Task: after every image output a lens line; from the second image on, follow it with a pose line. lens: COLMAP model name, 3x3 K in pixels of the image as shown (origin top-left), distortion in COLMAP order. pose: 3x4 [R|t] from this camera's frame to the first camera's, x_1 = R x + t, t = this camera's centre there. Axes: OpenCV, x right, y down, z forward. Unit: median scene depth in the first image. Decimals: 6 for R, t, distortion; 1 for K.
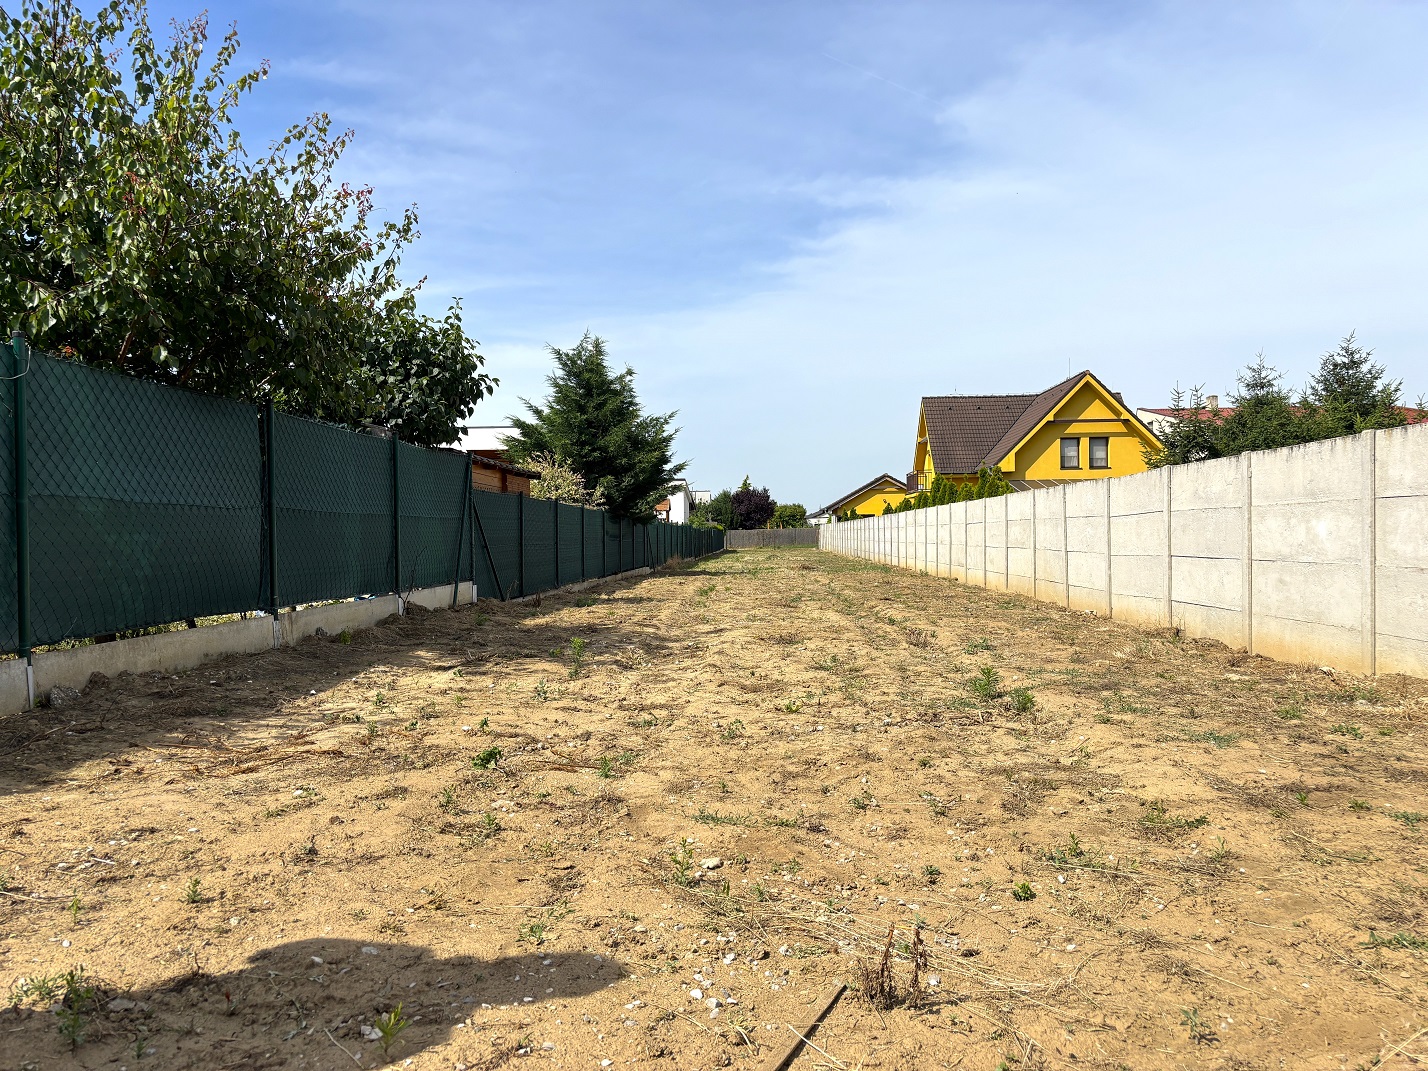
lens RADIAL K [[1075.5, 0, 707.4], [0, 1075.5, 540.8], [0, 0, 1]] dist [0.041159, -0.051652]
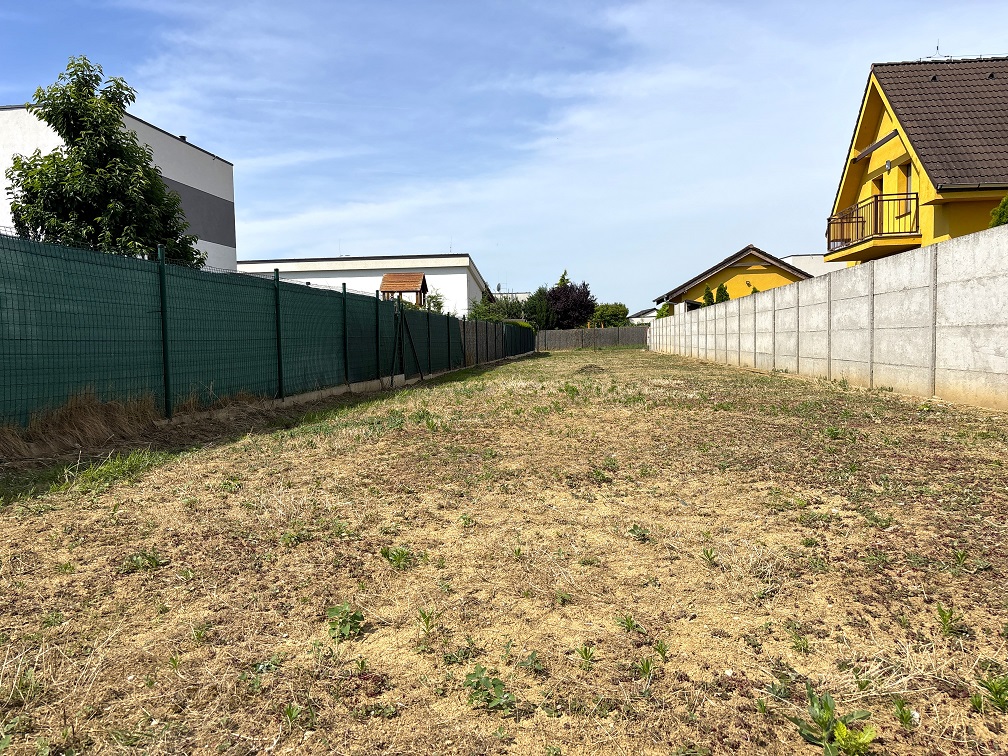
lens RADIAL K [[759.2, 0, 504.3], [0, 759.2, 379.0], [0, 0, 1]] dist [0.041159, -0.051652]
pose [[0.998281, -0.005826, -0.058323, 0.047044], [0.008508, 0.998913, 0.045833, 0.002859], [0.057993, -0.046251, 0.997245, 0.721919]]
